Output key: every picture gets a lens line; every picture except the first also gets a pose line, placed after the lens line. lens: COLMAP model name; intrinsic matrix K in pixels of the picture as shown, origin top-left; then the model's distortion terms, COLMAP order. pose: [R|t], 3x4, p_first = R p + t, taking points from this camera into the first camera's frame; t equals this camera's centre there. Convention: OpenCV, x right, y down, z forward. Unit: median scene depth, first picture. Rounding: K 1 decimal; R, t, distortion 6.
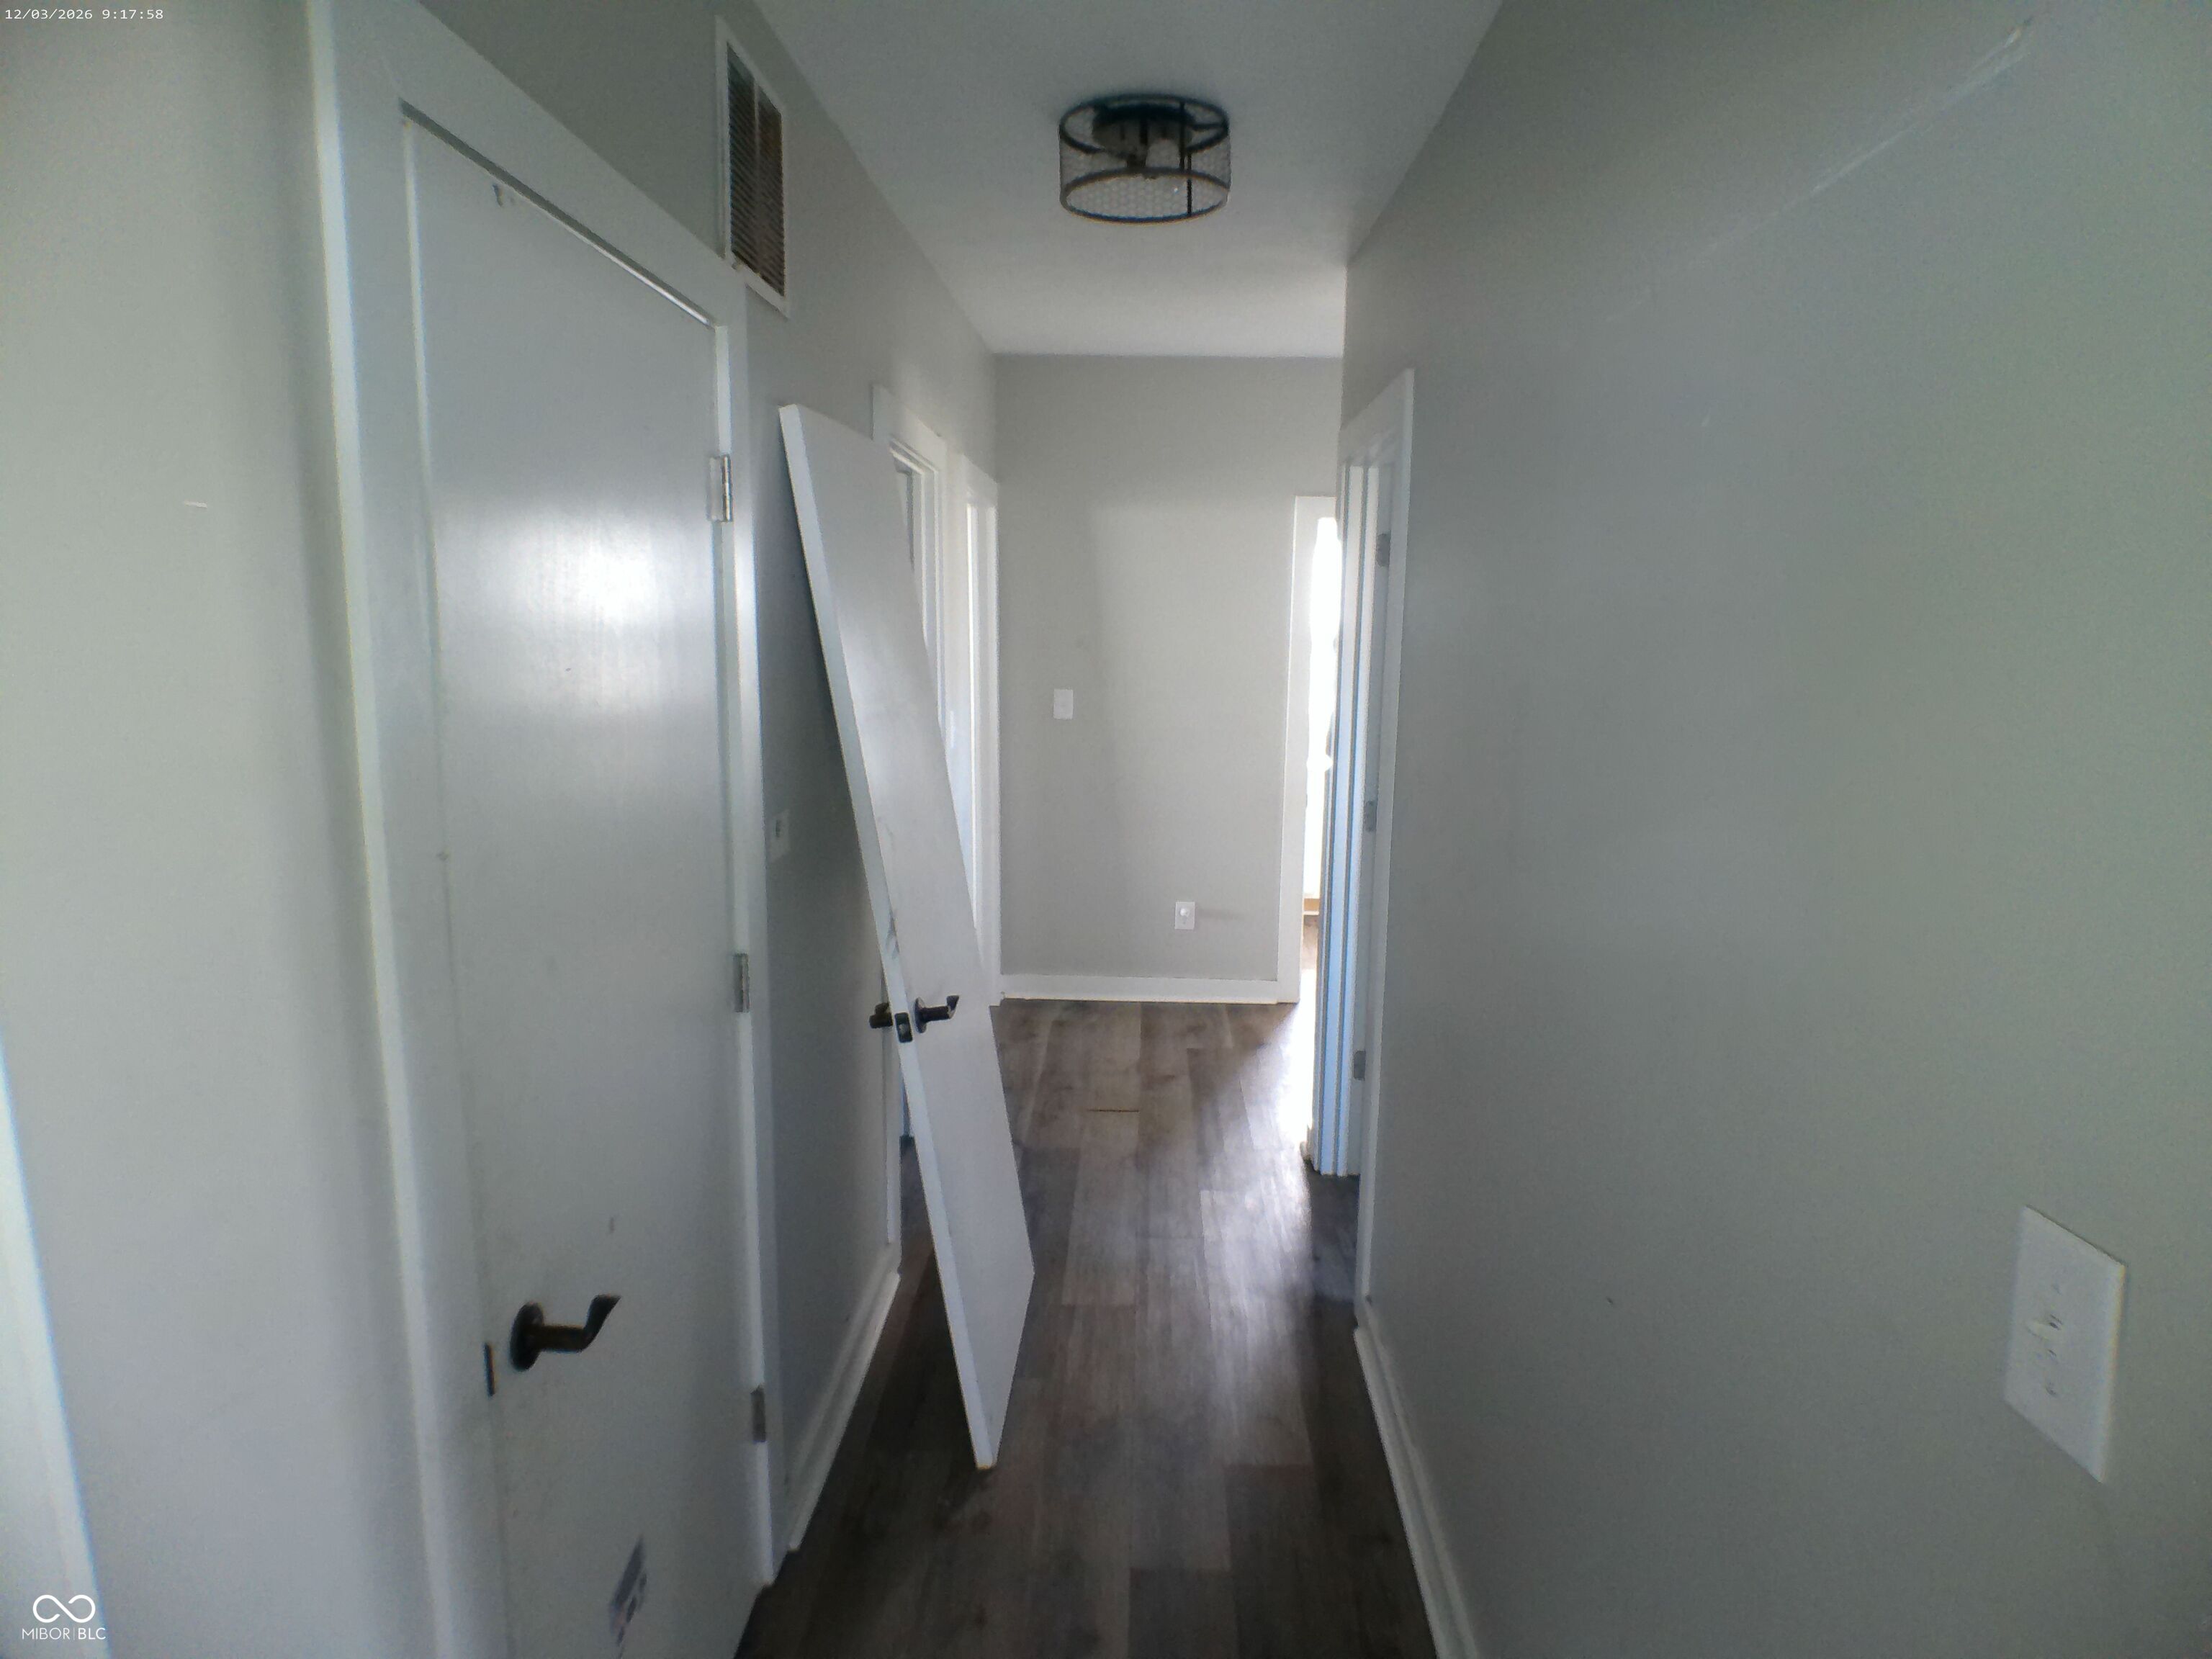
lens RADIAL K [[1262.0, 0, 1075.7], [0, 1262.0, 827.5], [0, 0, 1]] dist [-0.038266, -0.000355]
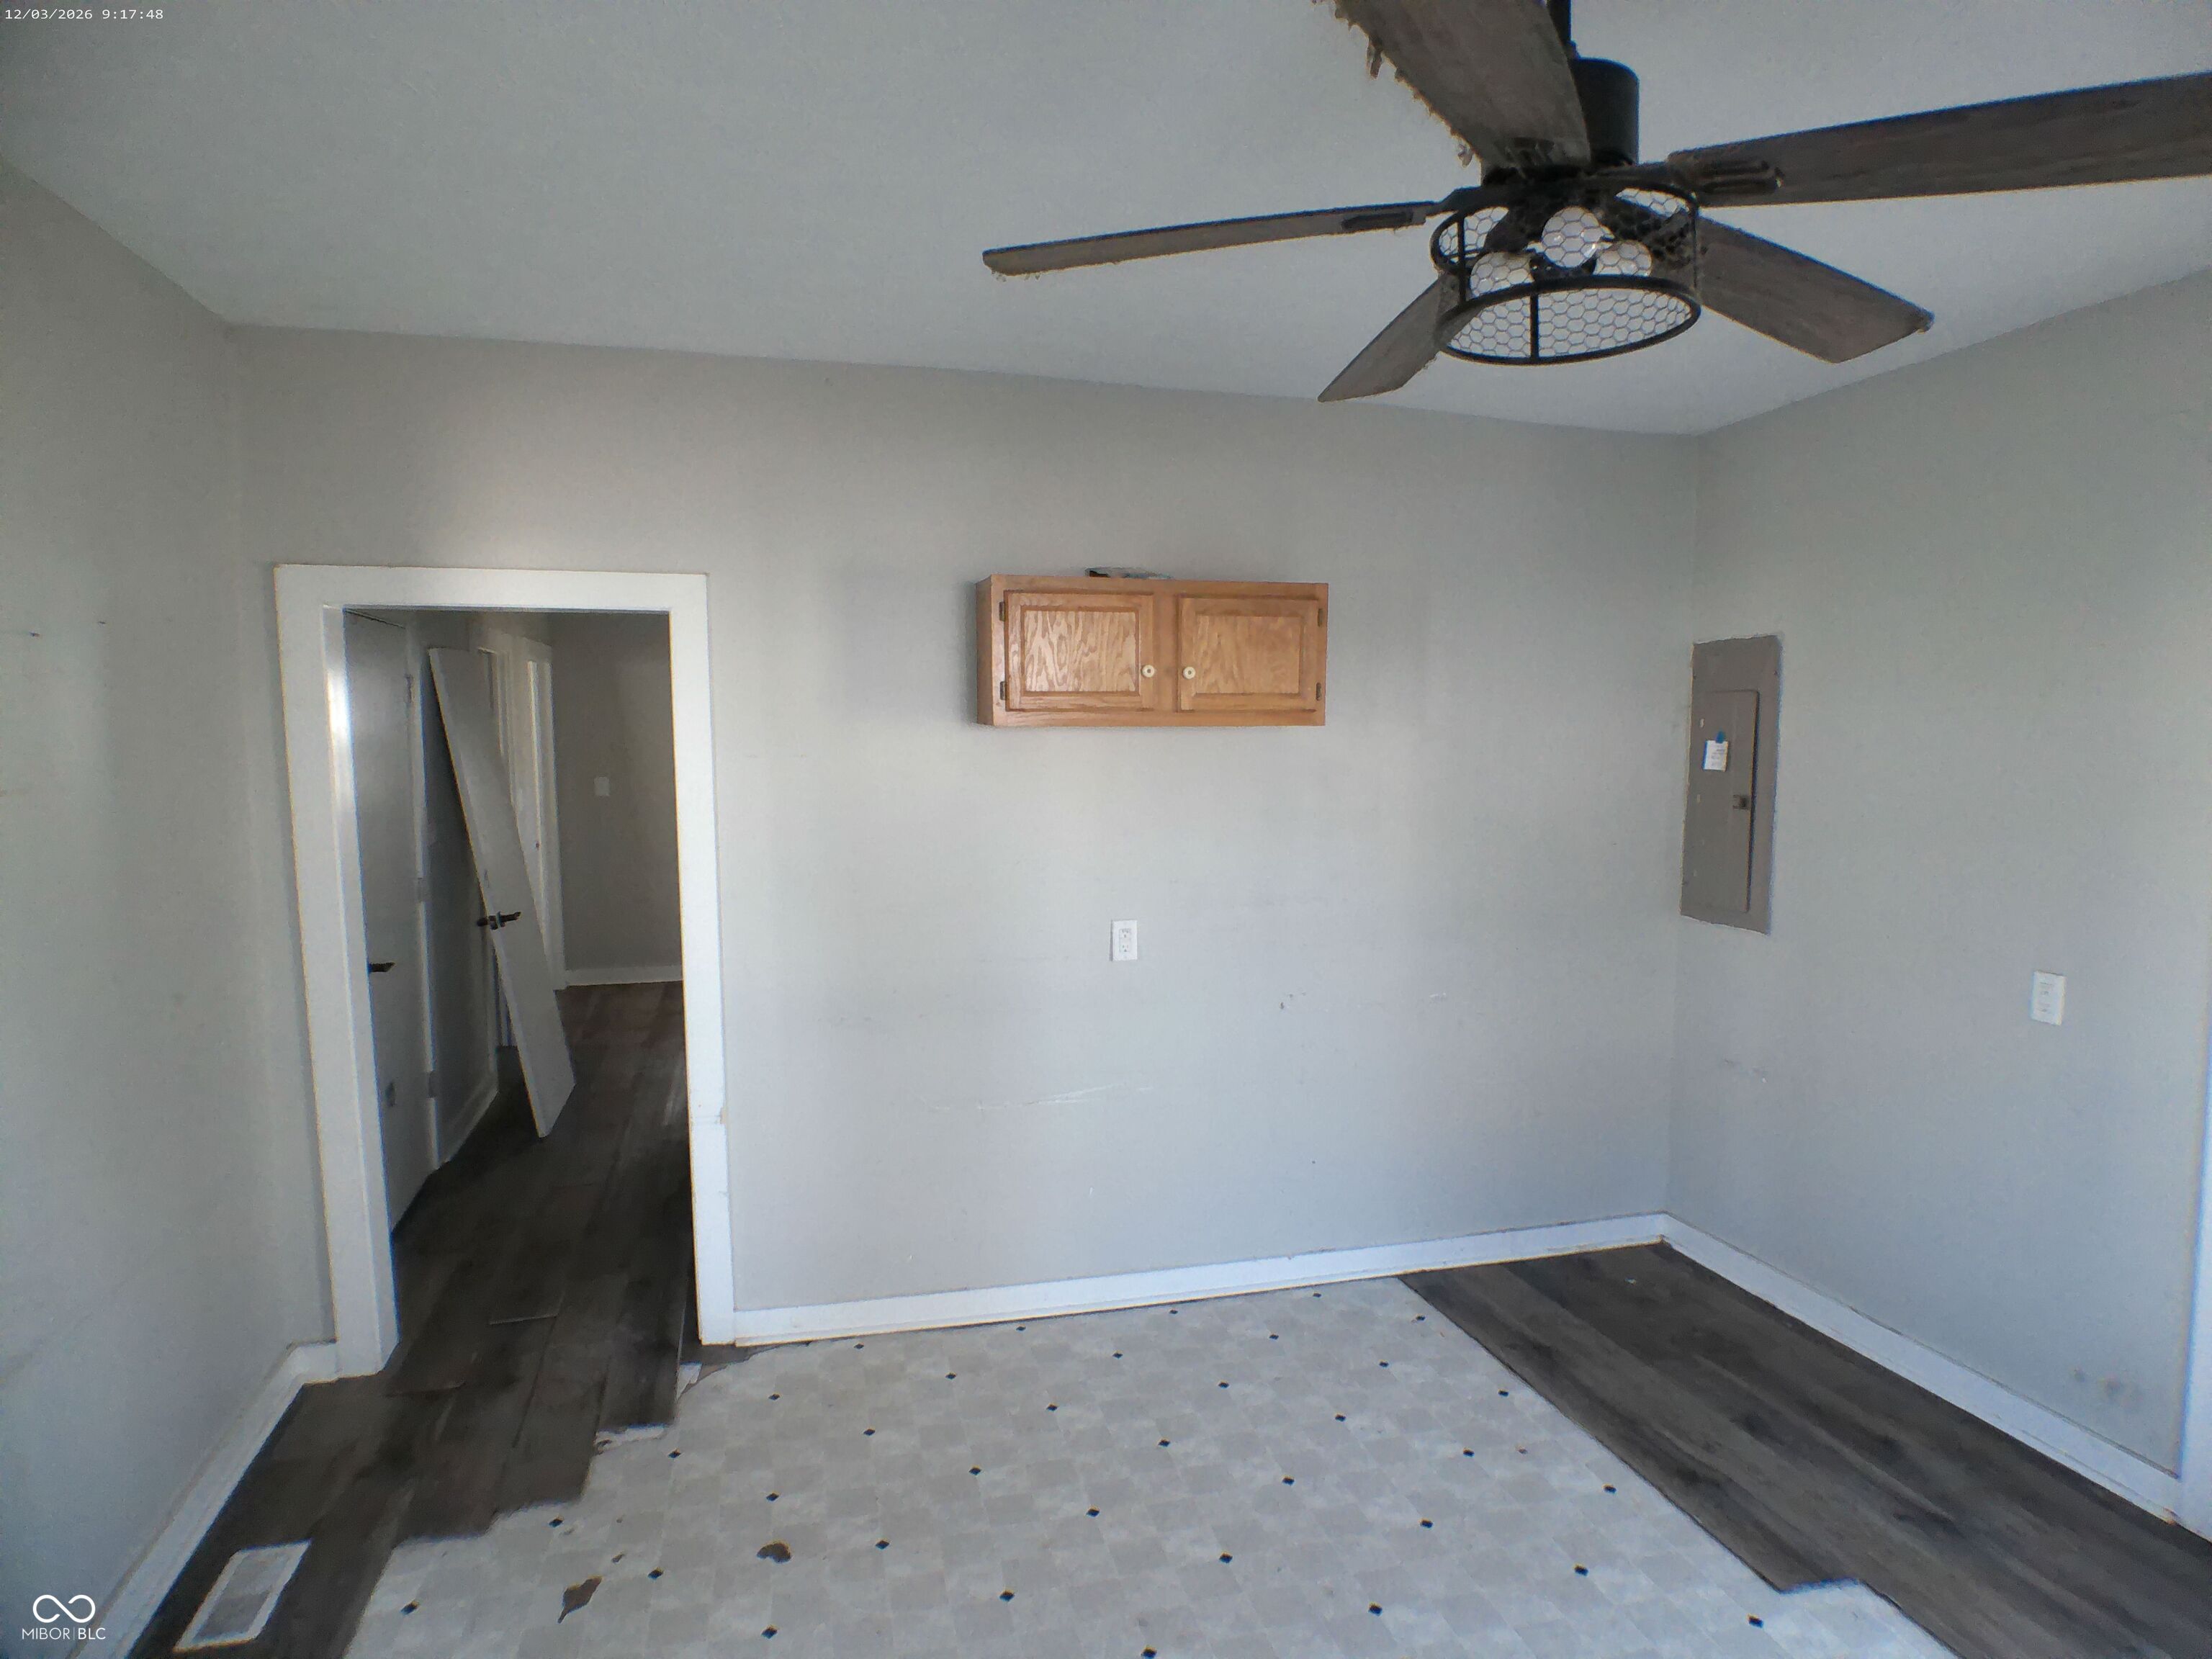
lens RADIAL K [[1262.0, 0, 1075.7], [0, 1262.0, 827.5], [0, 0, 1]] dist [-0.038266, -0.000355]
pose [[0.953669, -0.041887, 0.297928, 0.141419], [0.066890, 0.994996, -0.074226, 0.171665], [-0.293328, 0.090716, 0.951698, -1.040528]]
